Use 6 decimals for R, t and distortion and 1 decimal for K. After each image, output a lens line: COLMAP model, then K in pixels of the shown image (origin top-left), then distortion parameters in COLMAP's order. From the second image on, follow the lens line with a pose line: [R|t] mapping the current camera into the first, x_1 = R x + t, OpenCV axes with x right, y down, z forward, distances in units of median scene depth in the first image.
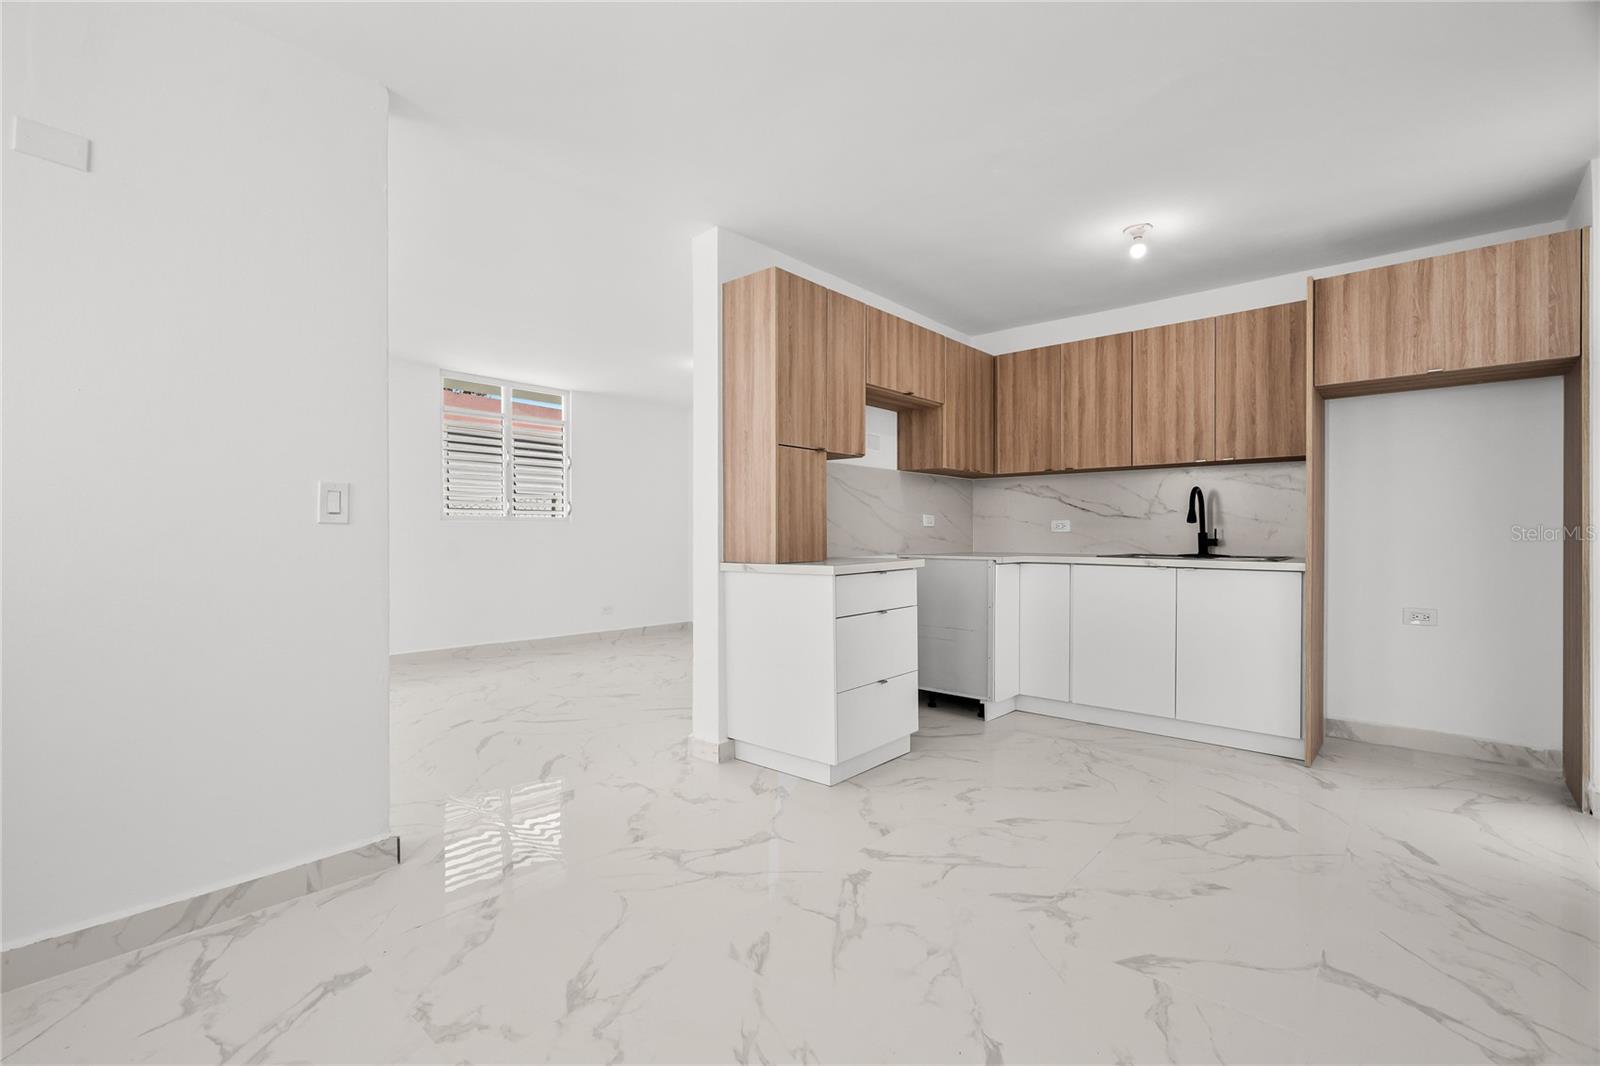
lens RADIAL K [[725.9, 0, 797.2], [0, 725.9, 534.5], [0, 0, 1]] dist [-0.005096, 0.000426]
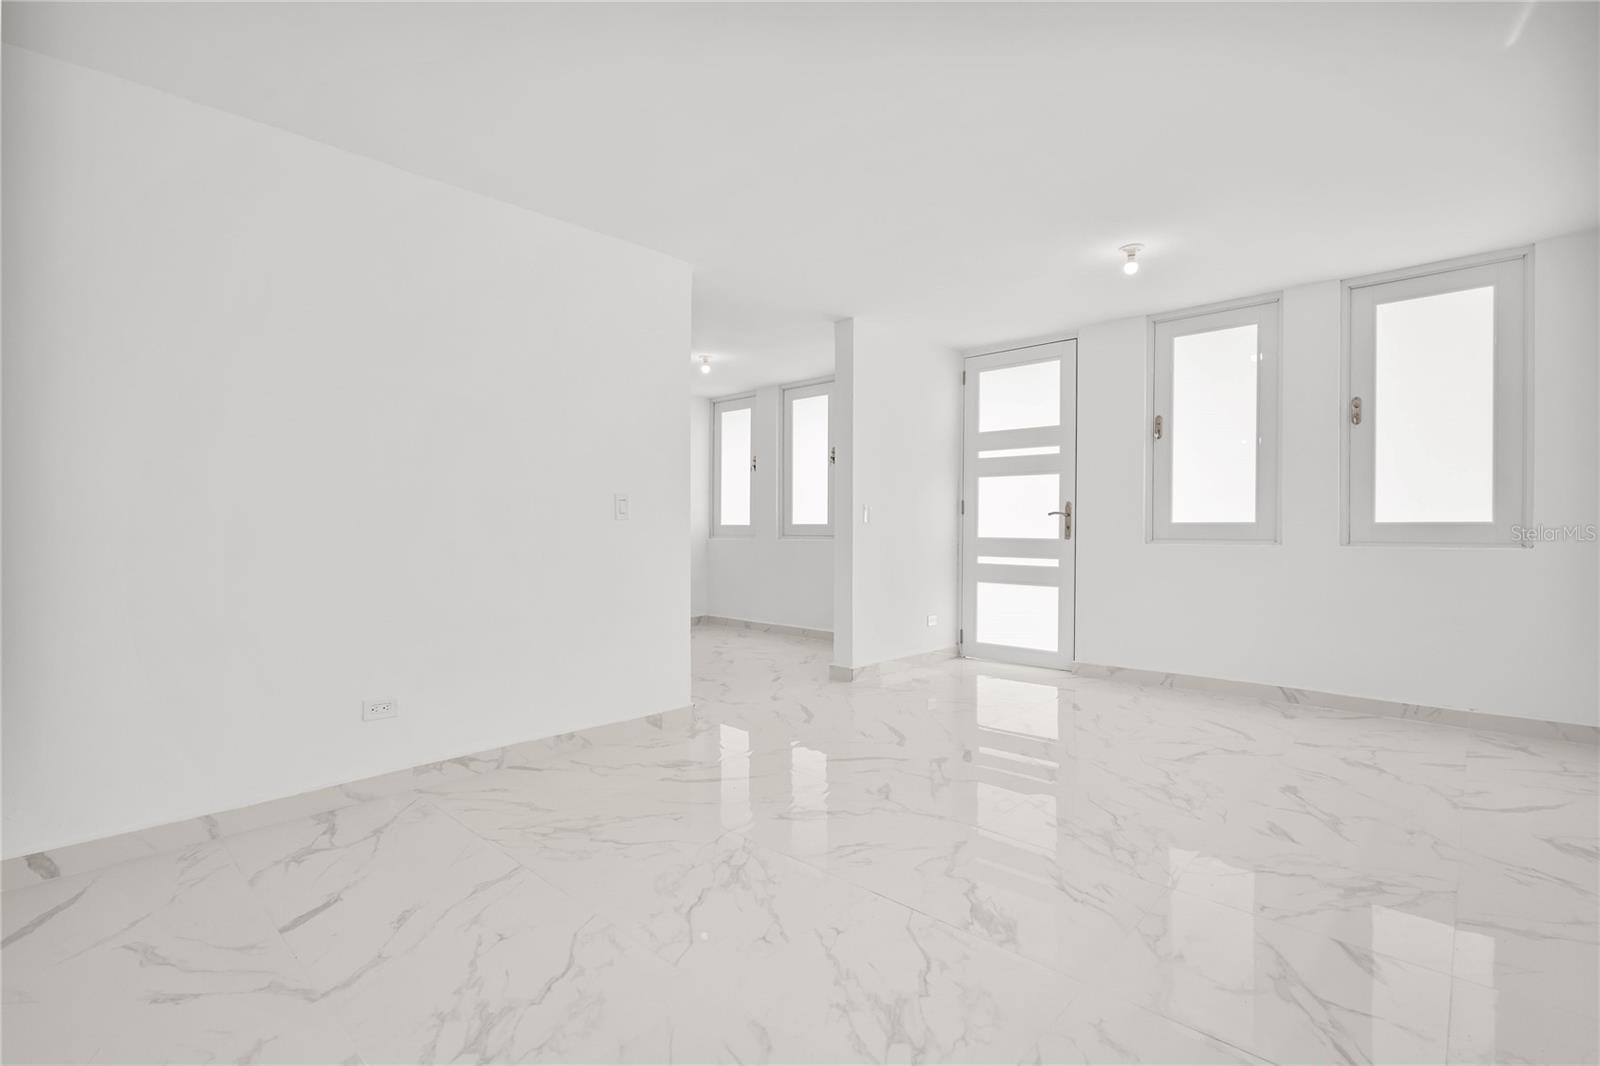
lens RADIAL K [[739.8, 0, 785.1], [0, 739.8, 529.3], [0, 0, 1]] dist [-0.001030, 0.000679]
pose [[-0.999440, -0.001951, 0.033414, -0.310651], [-0.001889, 0.999996, 0.001910, 0.003604], [-0.033418, 0.001846, -0.999440, 2.025036]]
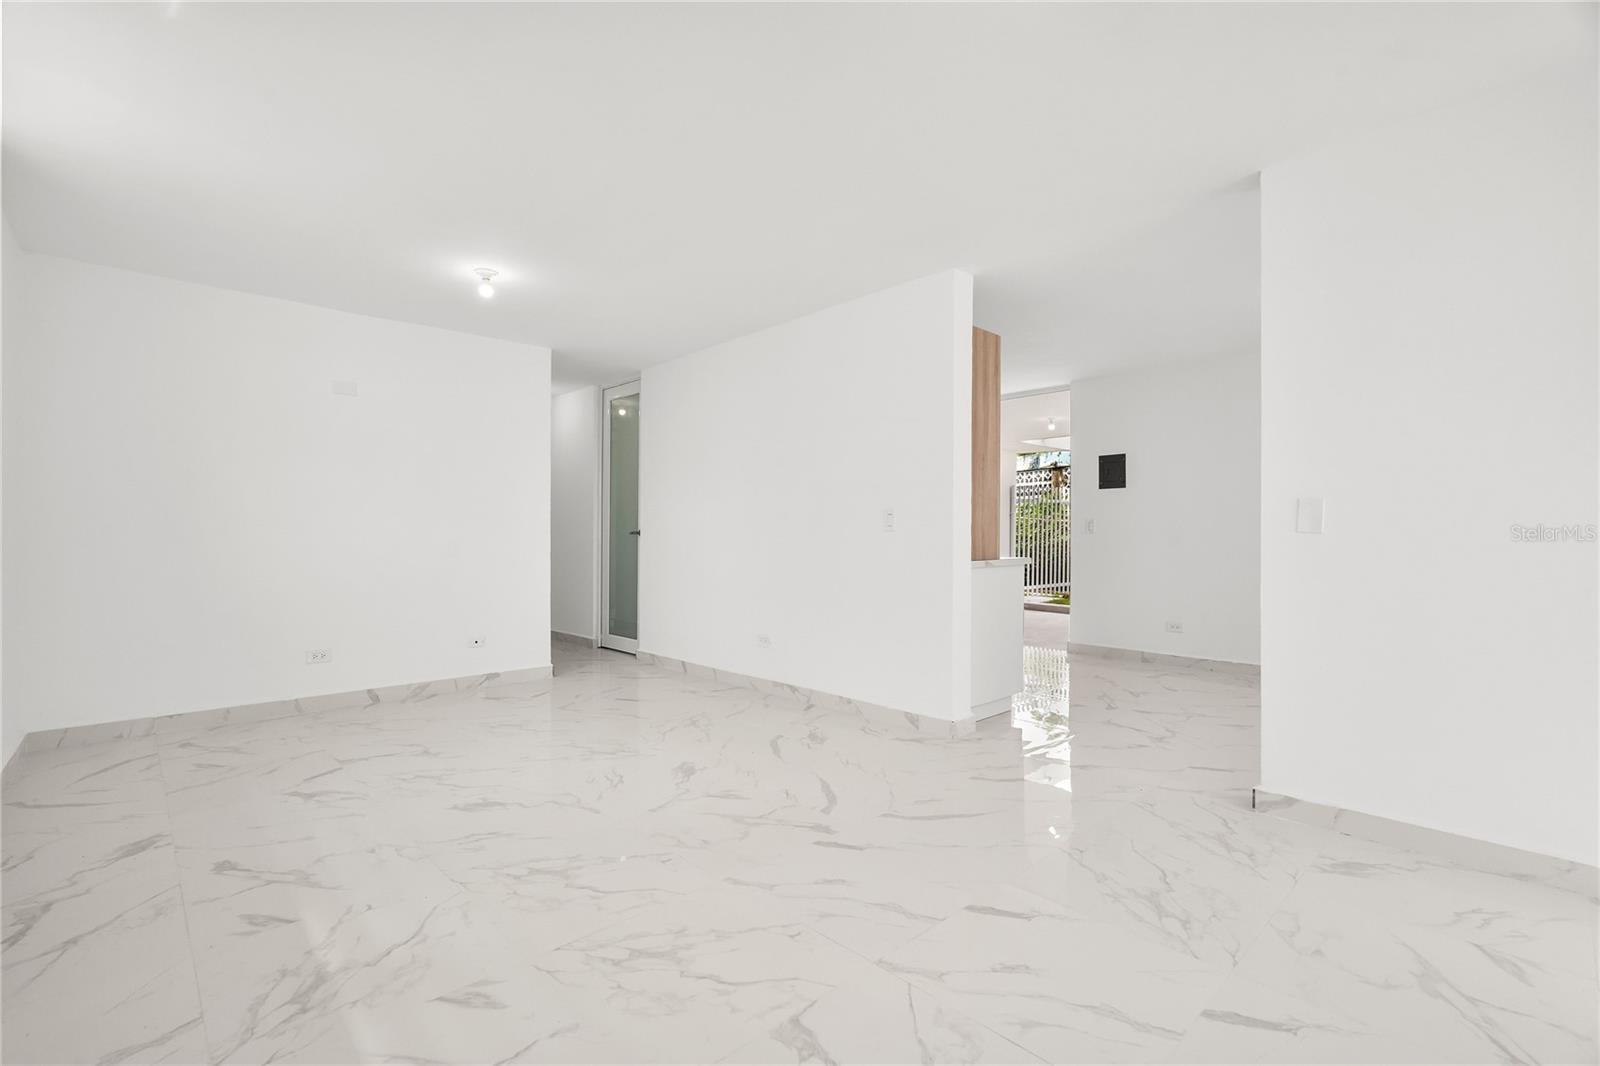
lens RADIAL K [[709.5, 0, 800.0], [0, 709.5, 533.0], [0, 0, 1]] dist [-0.007964, -0.000296]
pose [[0.082297, 0.001862, 0.996606, -1.170752], [-0.001643, 0.999997, -0.001733, -0.004260], [-0.996607, -0.001494, 0.082300, 1.081016]]
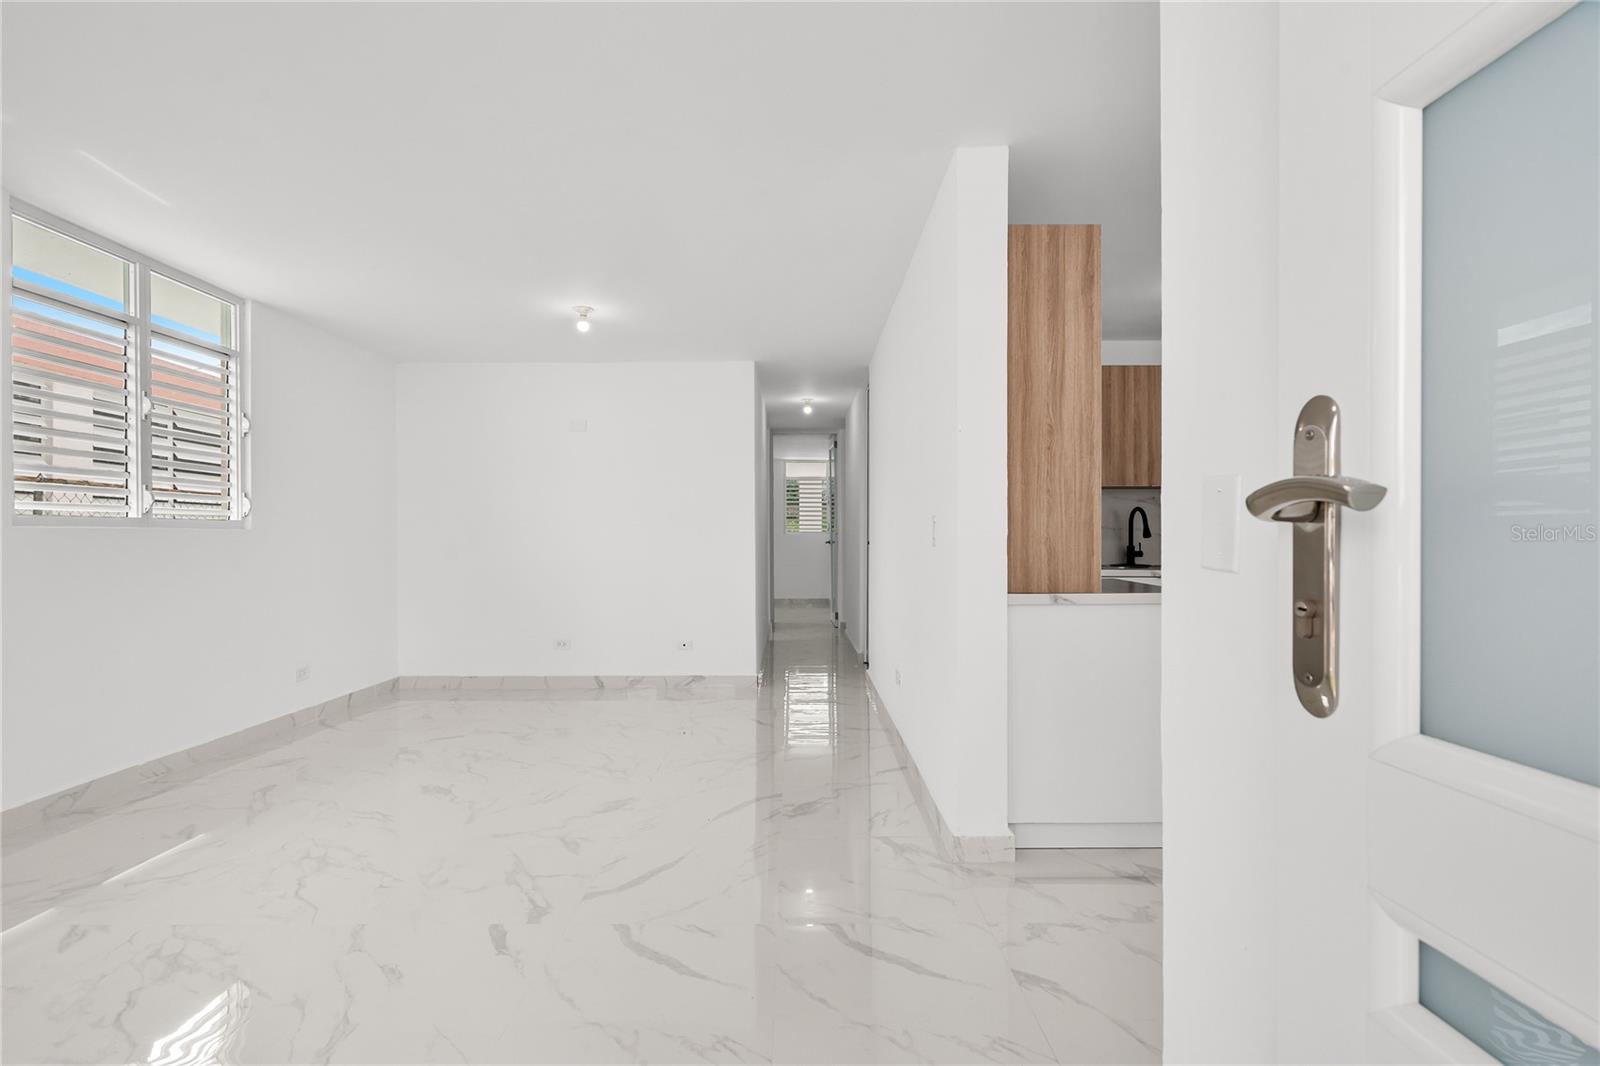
lens RADIAL K [[730.4, 0, 797.3], [0, 730.4, 536.8], [0, 0, 1]] dist [0.001200, 0.000183]
pose [[0.744307, -0.000487, 0.667838, -0.710161], [0.001607, 0.999998, -0.001061, -0.018655], [-0.667836, 0.001863, 0.744306, 0.531502]]
